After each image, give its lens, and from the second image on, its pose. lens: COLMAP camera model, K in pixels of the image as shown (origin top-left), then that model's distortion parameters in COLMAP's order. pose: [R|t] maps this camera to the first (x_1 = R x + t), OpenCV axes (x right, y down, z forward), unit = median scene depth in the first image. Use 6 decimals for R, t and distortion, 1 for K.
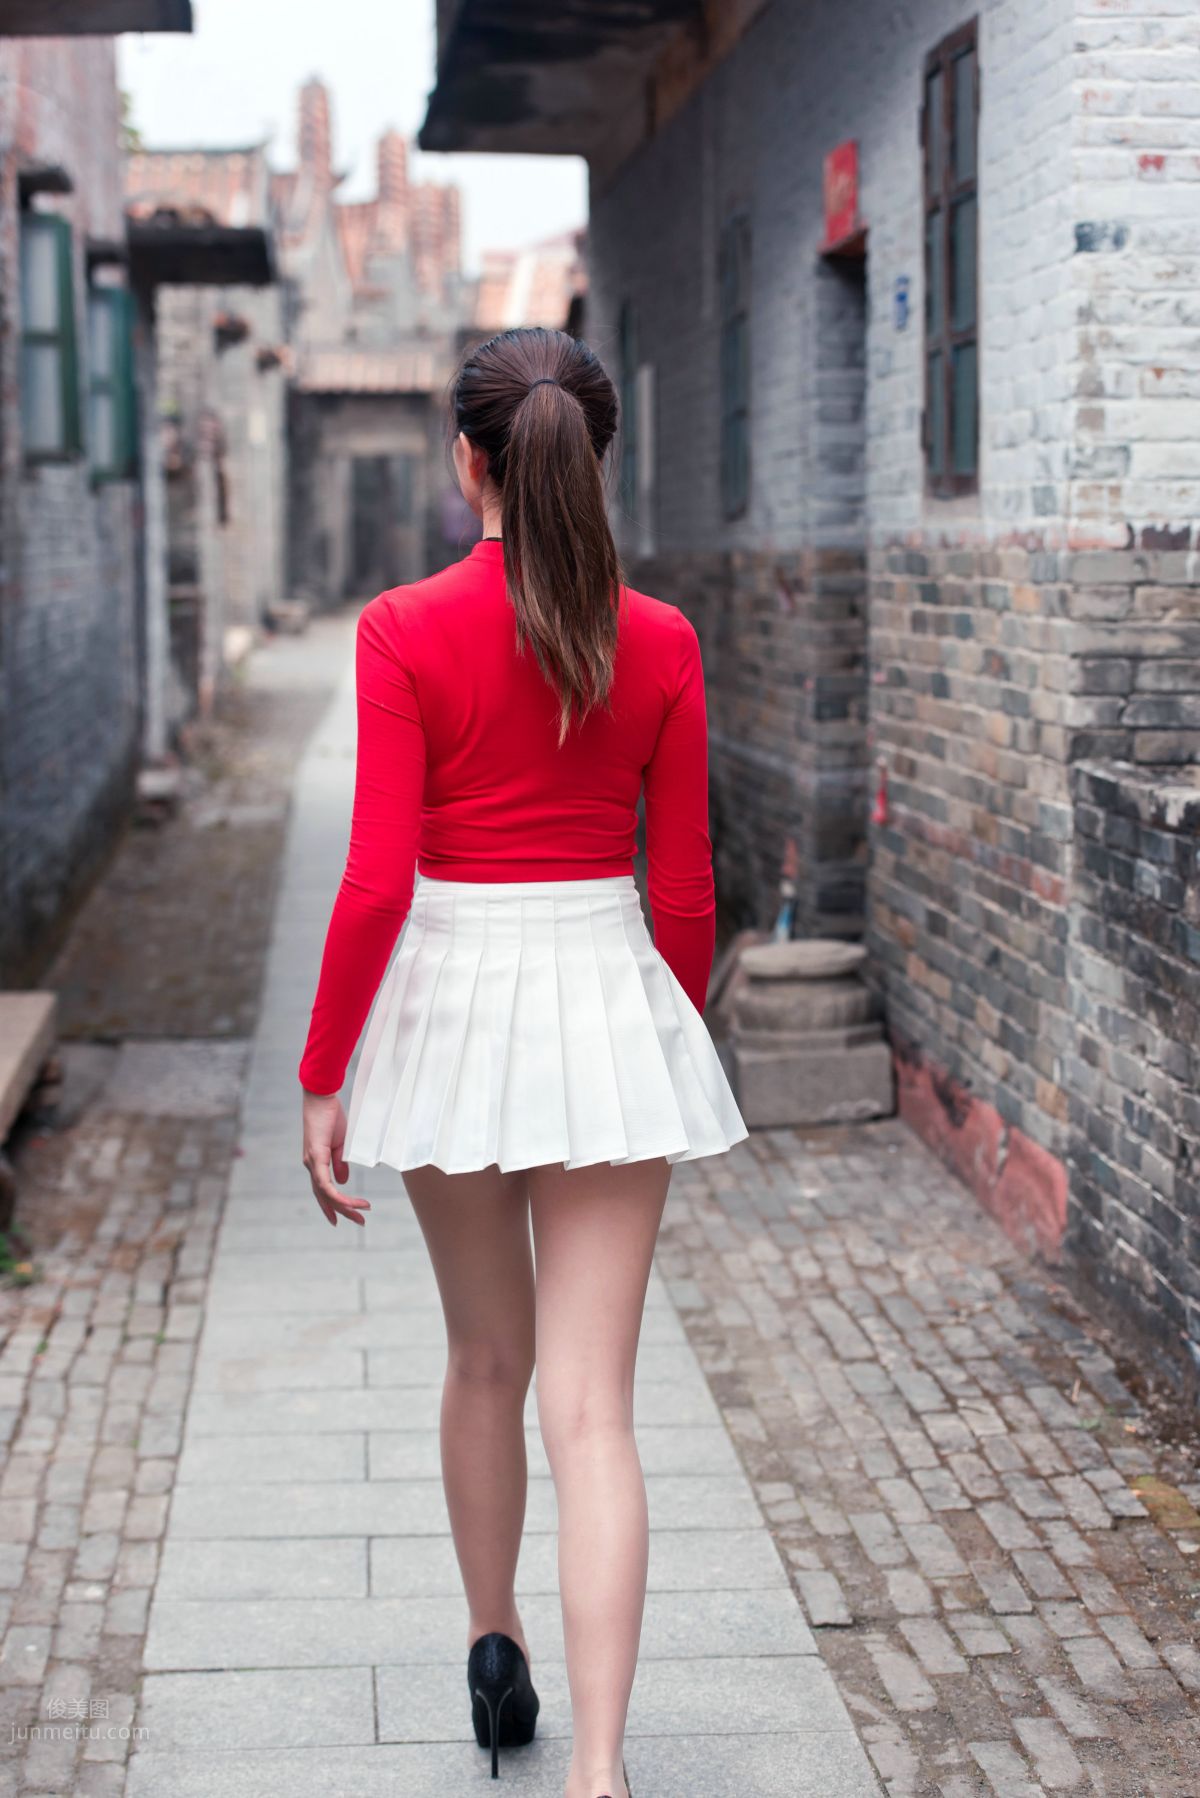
lens RADIAL K [[3938.8, 0, 666.3], [0, 3938.8, 912.7], [0, 0, 1]] dist [0.019930, -0.020589]
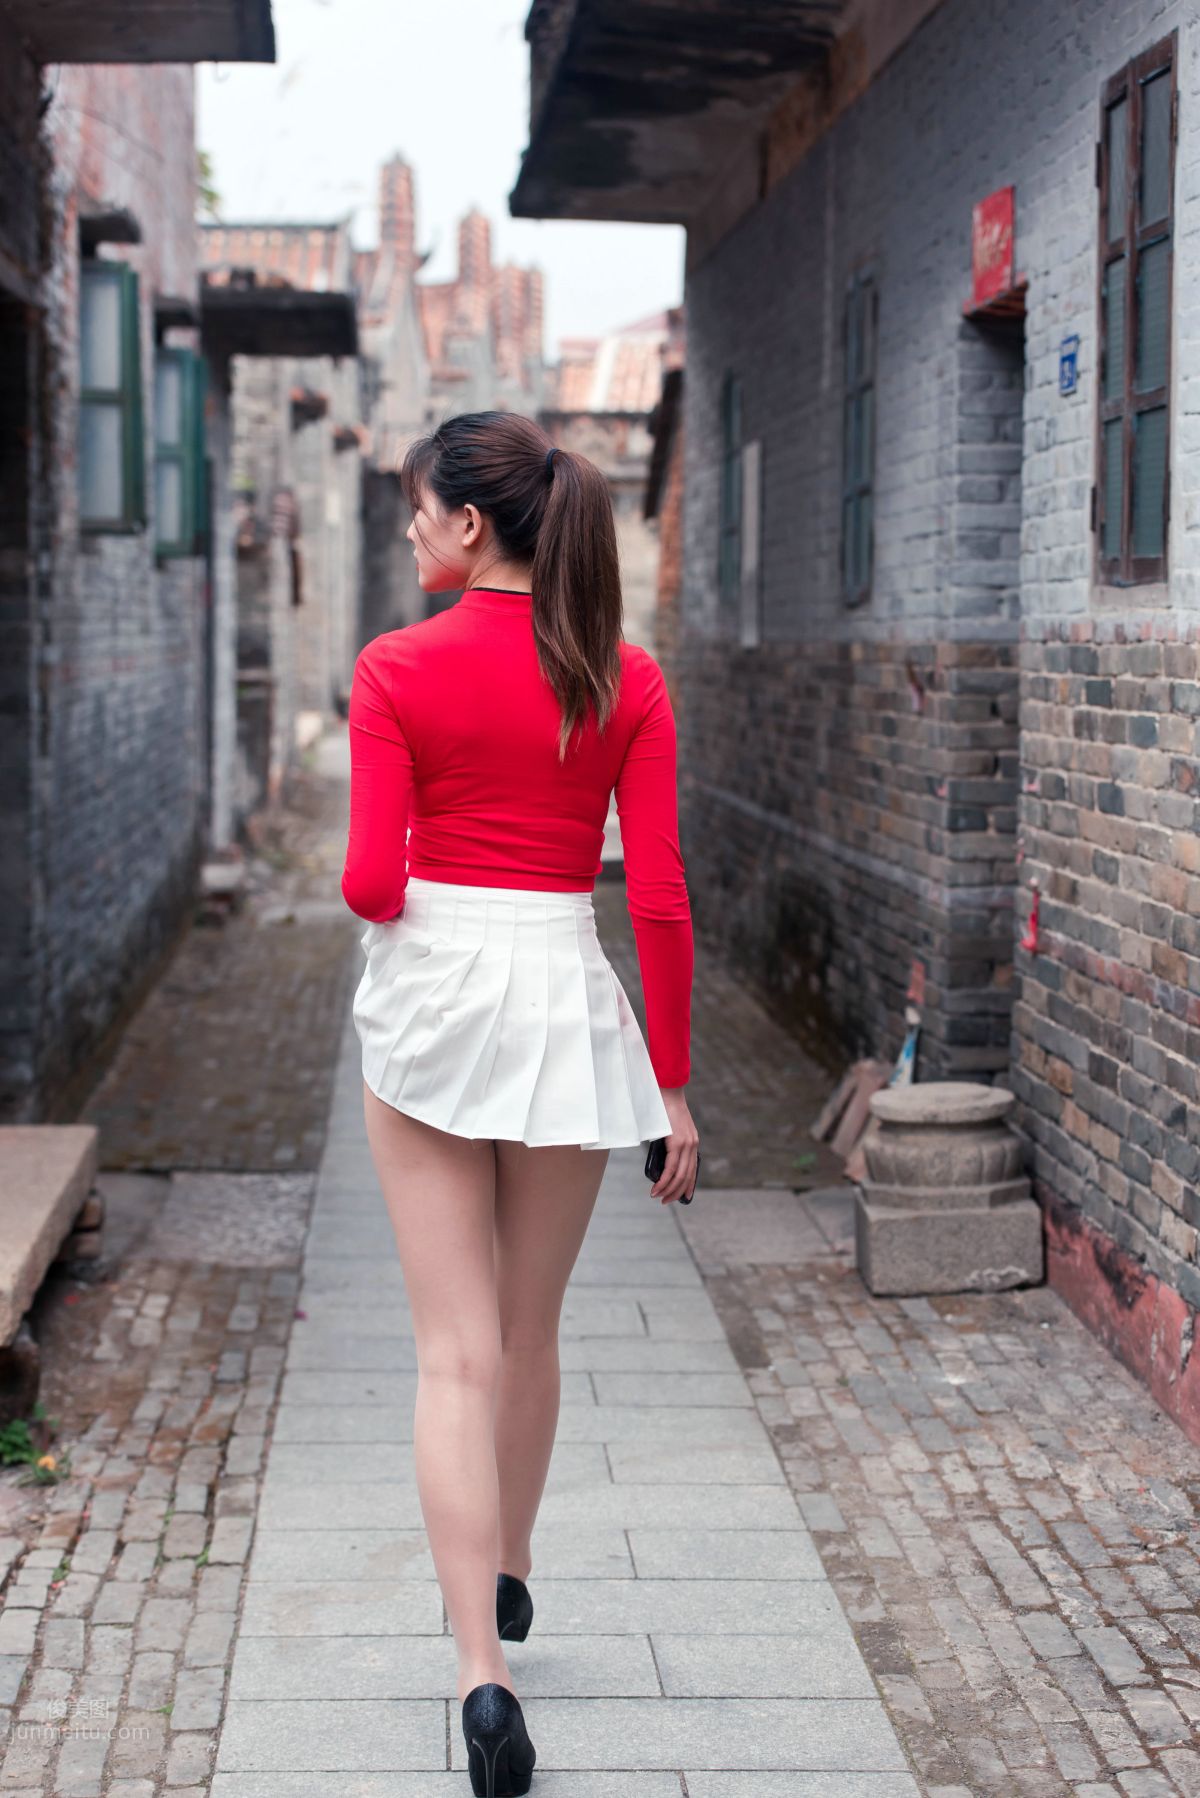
lens RADIAL K [[3926.3, 0, 677.4], [0, 3926.3, 891.6], [0, 0, 1]] dist [0.021018, 0.059198]
pose [[0.999753, 0.017433, -0.013755, -0.014548], [-0.017807, 0.999462, -0.027537, -0.011483], [0.013268, 0.027775, 0.999526, 0.128764]]
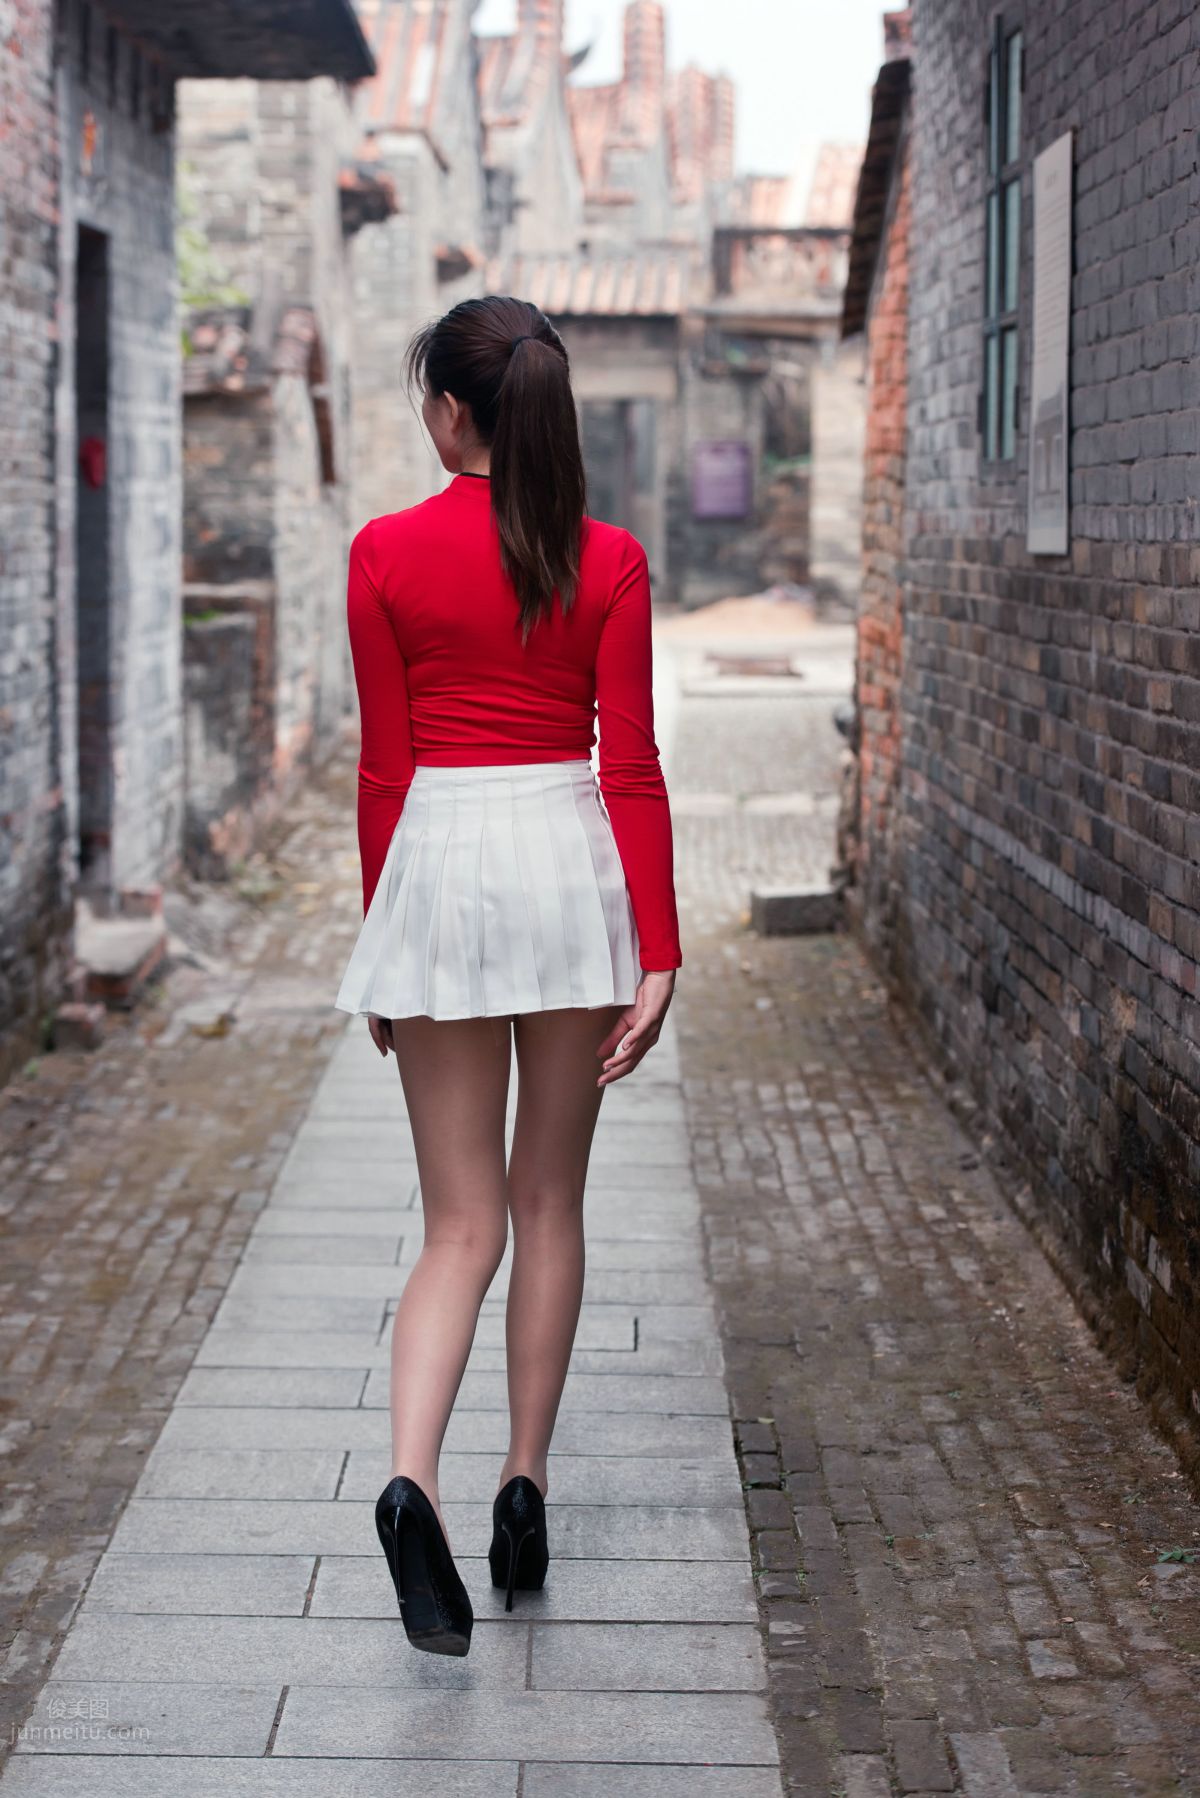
lens RADIAL K [[4320.6, 0, 607.3], [0, 4320.6, 902.0], [0, 0, 1]] dist [0.046634, -0.078953]
pose [[0.996613, 0.019973, -0.079772, -0.026805], [-0.020368, 0.999784, -0.004135, -0.081728], [0.079672, 0.005746, 0.996805, 0.868944]]
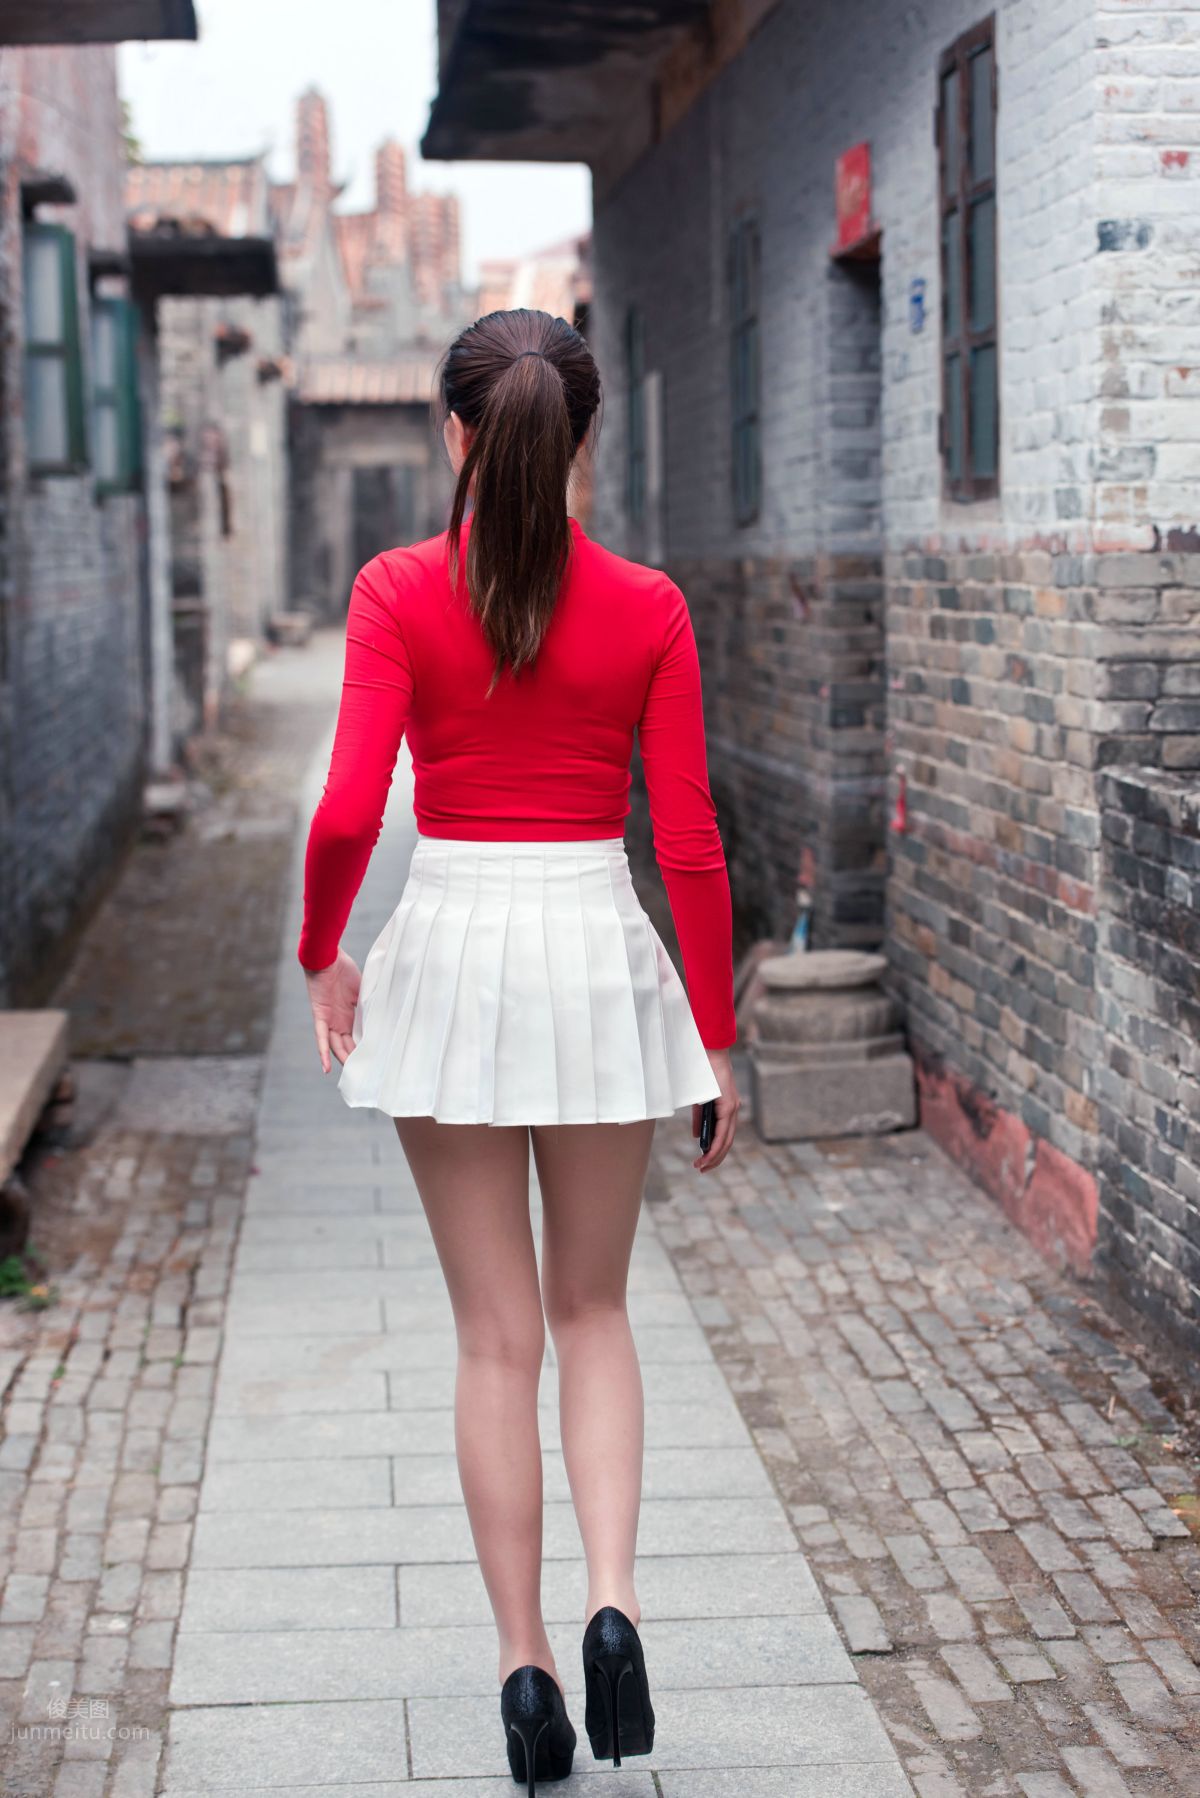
lens RADIAL K [[3938.8, 0, 666.3], [0, 3938.8, 912.7], [0, 0, 1]] dist [0.019930, -0.020589]
pose [[0.999959, -0.009021, -0.000746, -0.004078], [0.009019, 0.999957, -0.002201, -0.000763], [0.000765, 0.002194, 0.999997, 0.012415]]
